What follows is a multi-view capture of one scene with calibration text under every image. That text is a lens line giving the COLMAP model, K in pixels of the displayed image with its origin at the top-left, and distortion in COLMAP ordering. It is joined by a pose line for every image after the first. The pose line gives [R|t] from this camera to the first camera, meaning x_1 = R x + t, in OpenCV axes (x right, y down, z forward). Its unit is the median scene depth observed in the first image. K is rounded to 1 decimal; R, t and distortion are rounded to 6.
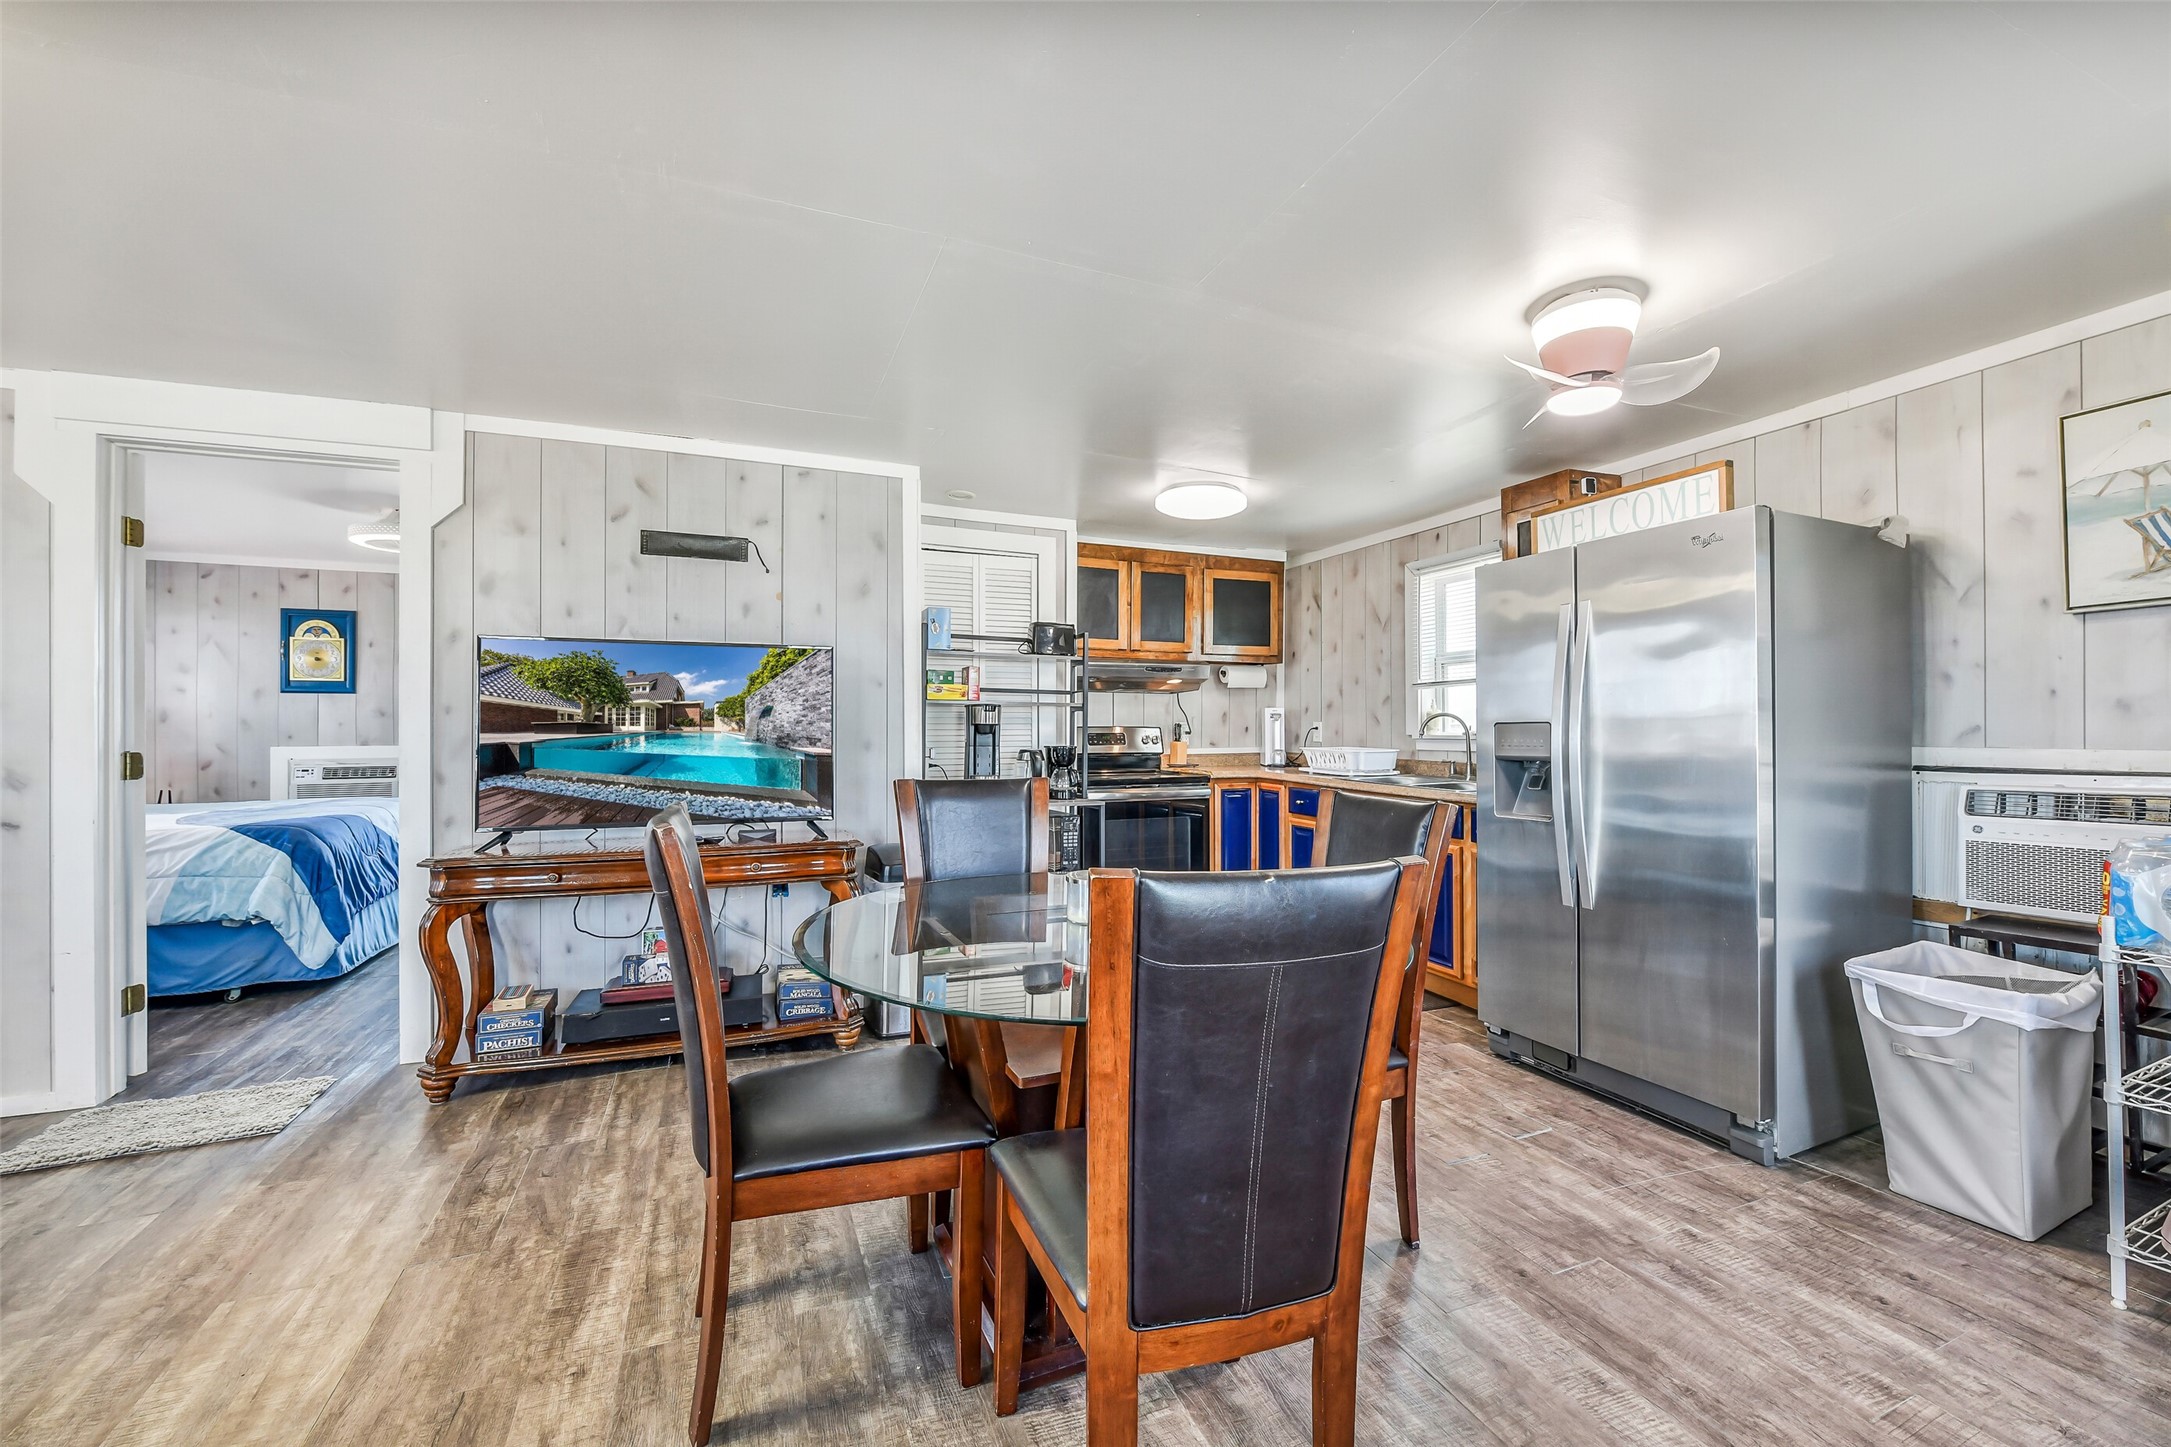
lens RADIAL K [[875.1, 0, 1085.5], [0, 875.1, 723.5], [0, 0, 1]] dist [0.000005, 0.000036]
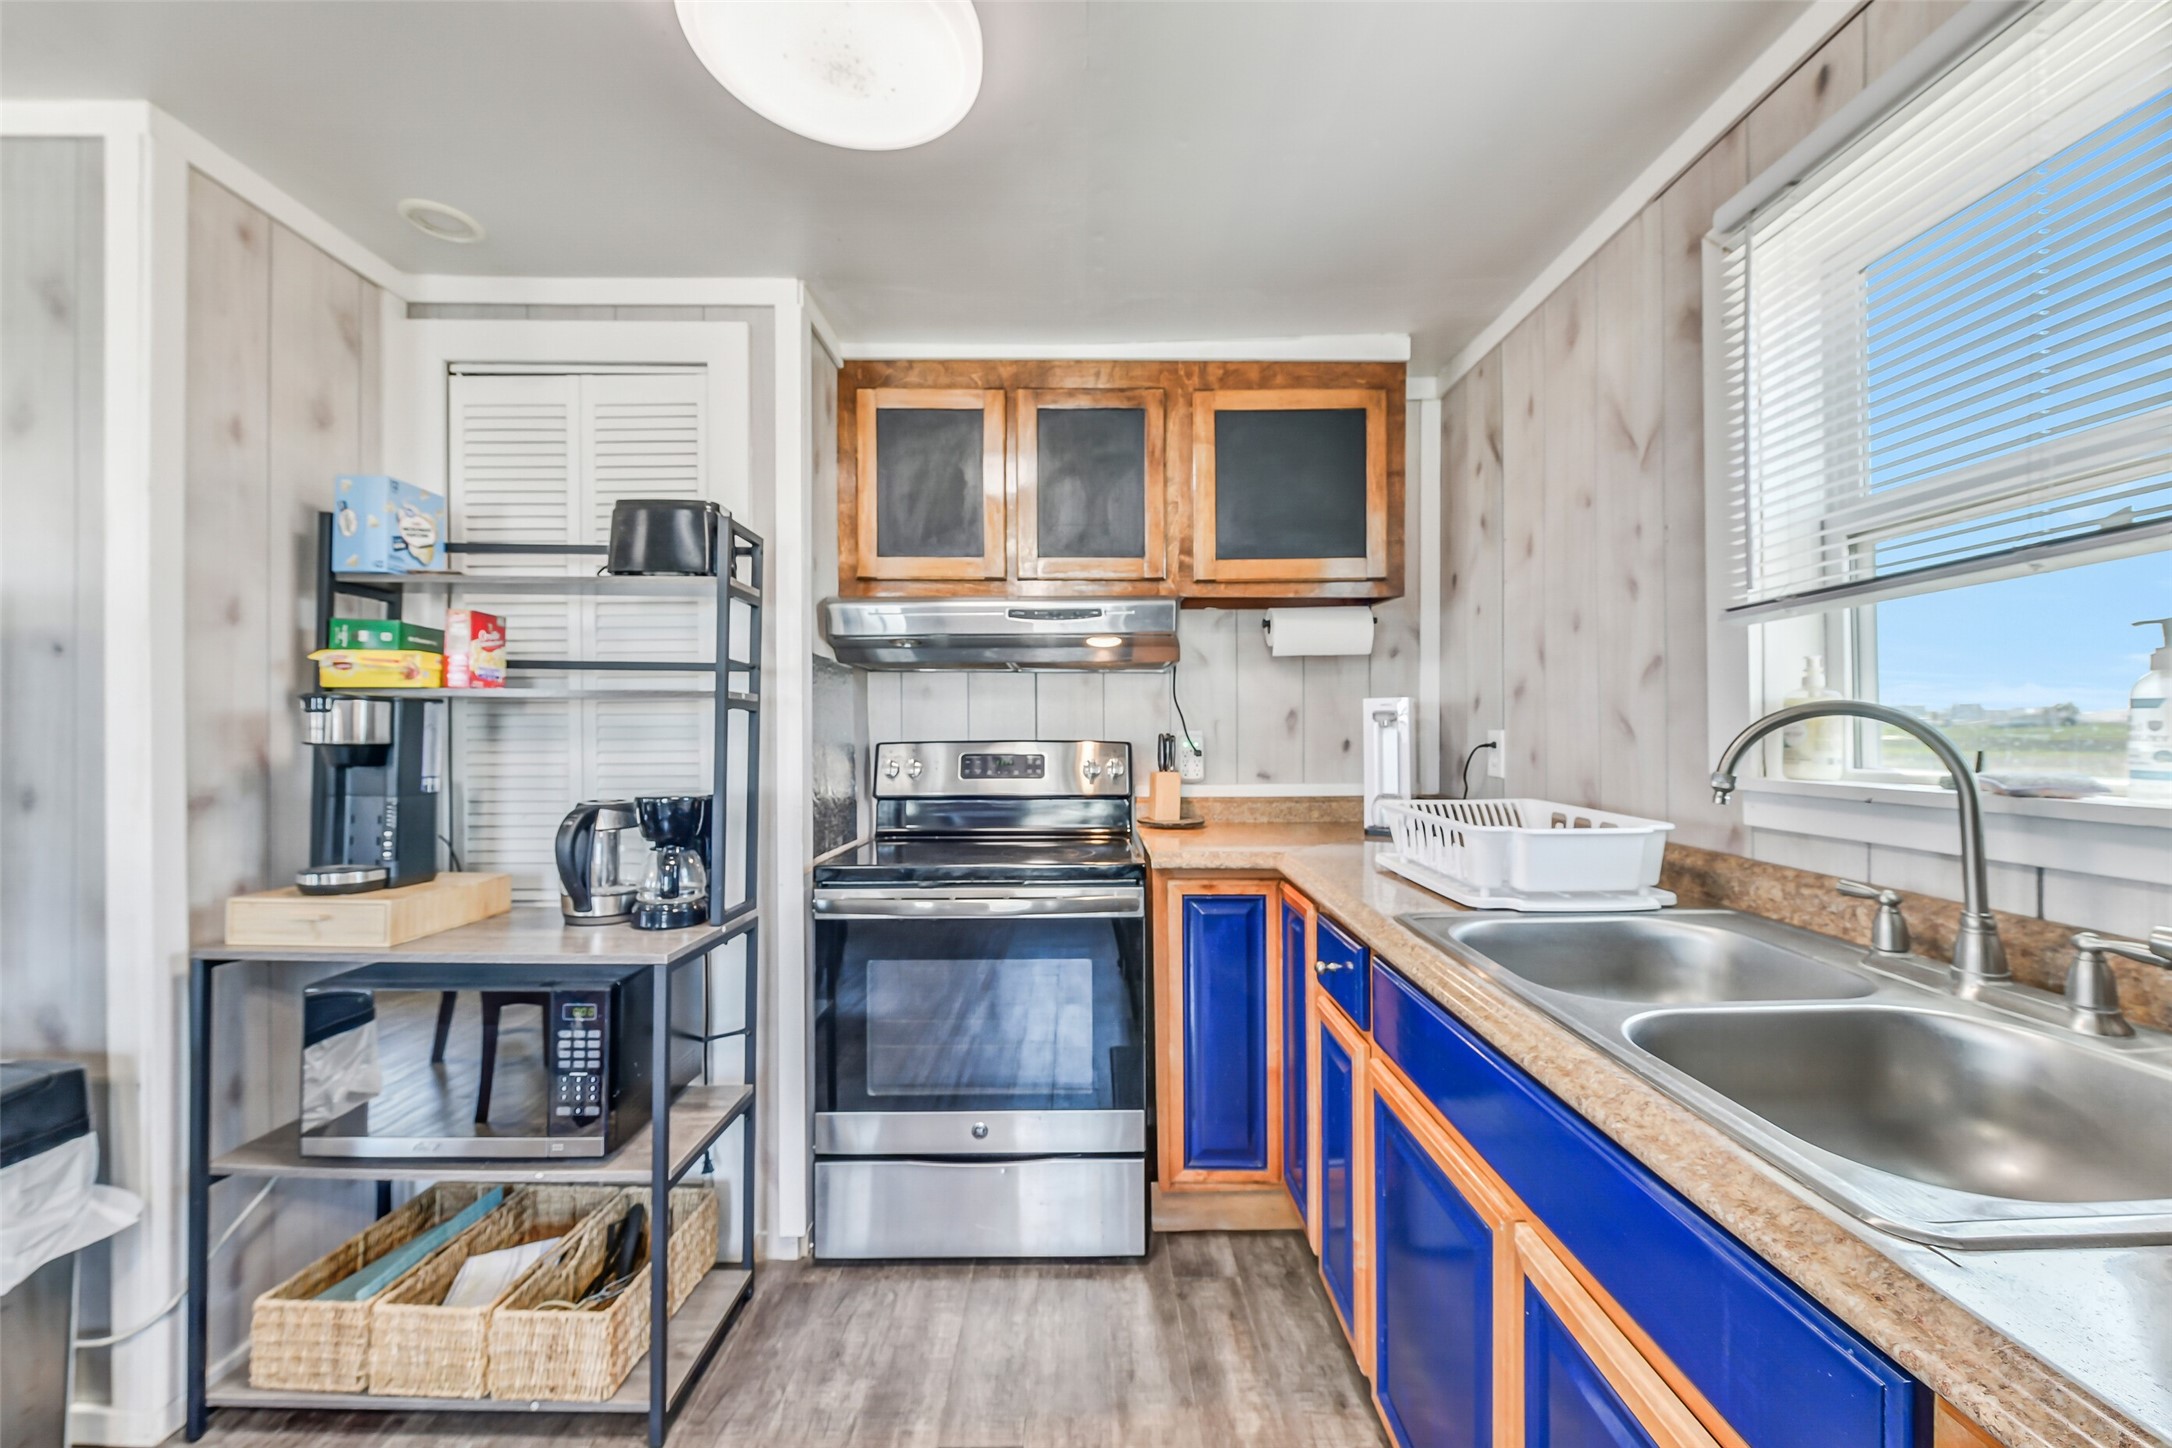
lens RADIAL K [[835.1, 0, 1091.4], [0, 835.1, 728.7], [0, 0, 1]] dist [0.001004, 0.000108]
pose [[0.922741, -0.001764, -0.385416, 0.272060], [0.004081, 0.999978, 0.005194, -0.005942], [0.385398, -0.006366, 0.922729, 0.623843]]
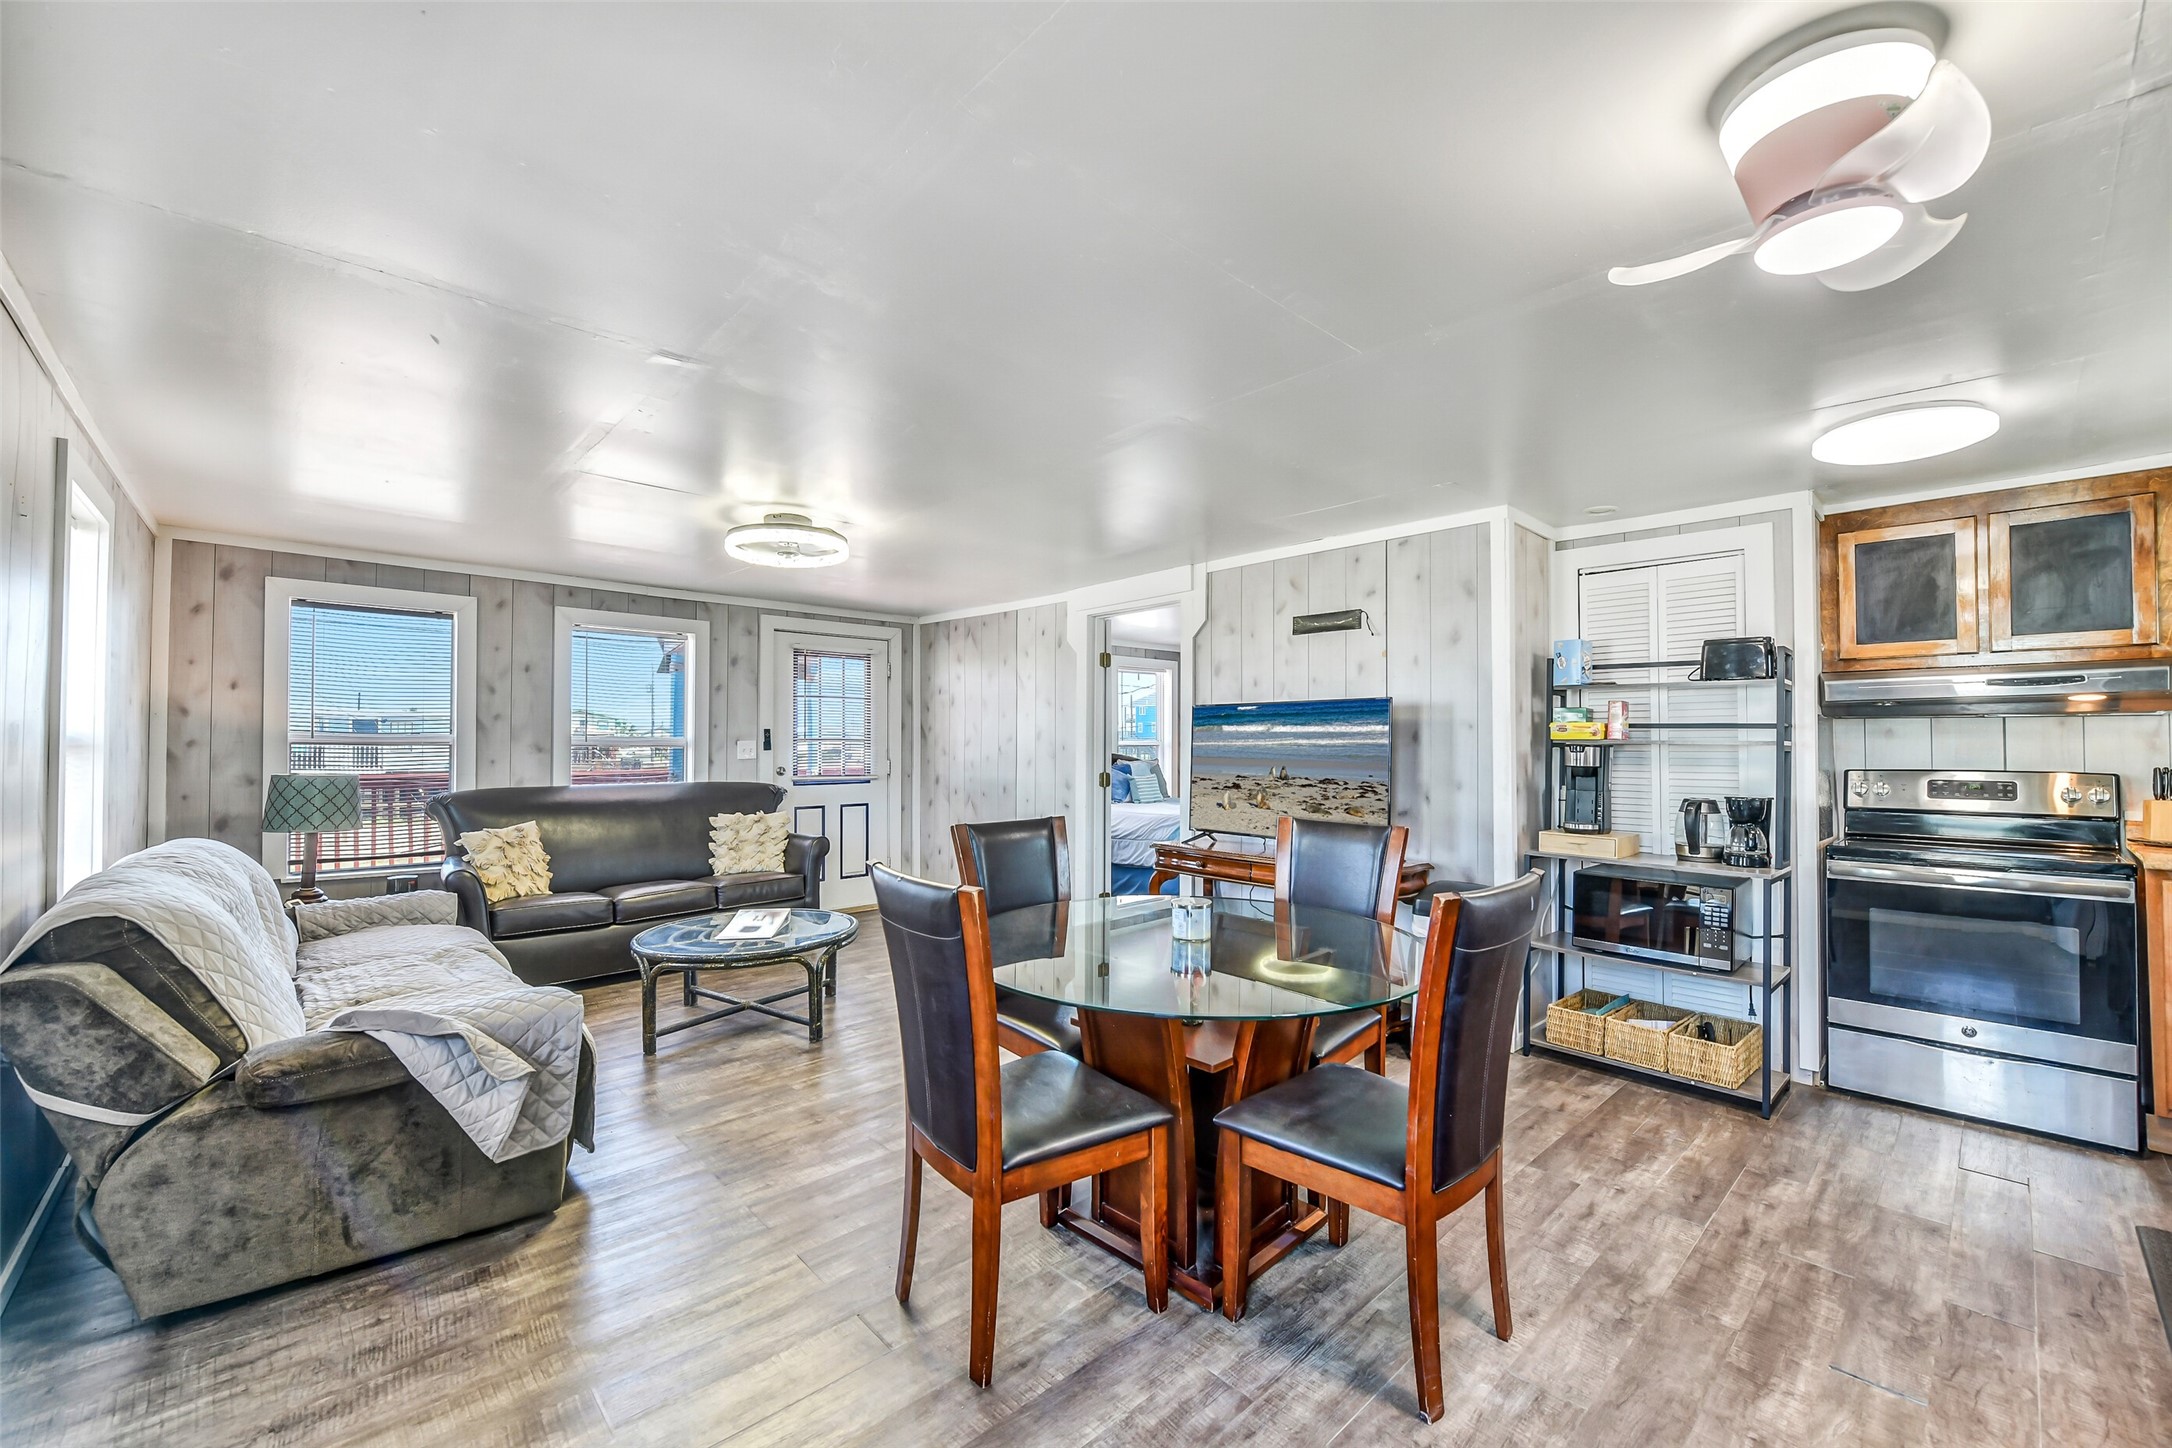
lens RADIAL K [[874.5, 0, 1079.6], [0, 874.5, 729.3], [0, 0, 1]] dist [-0.013238, -0.000037]
pose [[0.339249, -0.014058, -0.940591, 0.434292], [0.003385, 0.999900, -0.013724, -0.022184], [0.940690, 0.001472, 0.339263, 0.165206]]
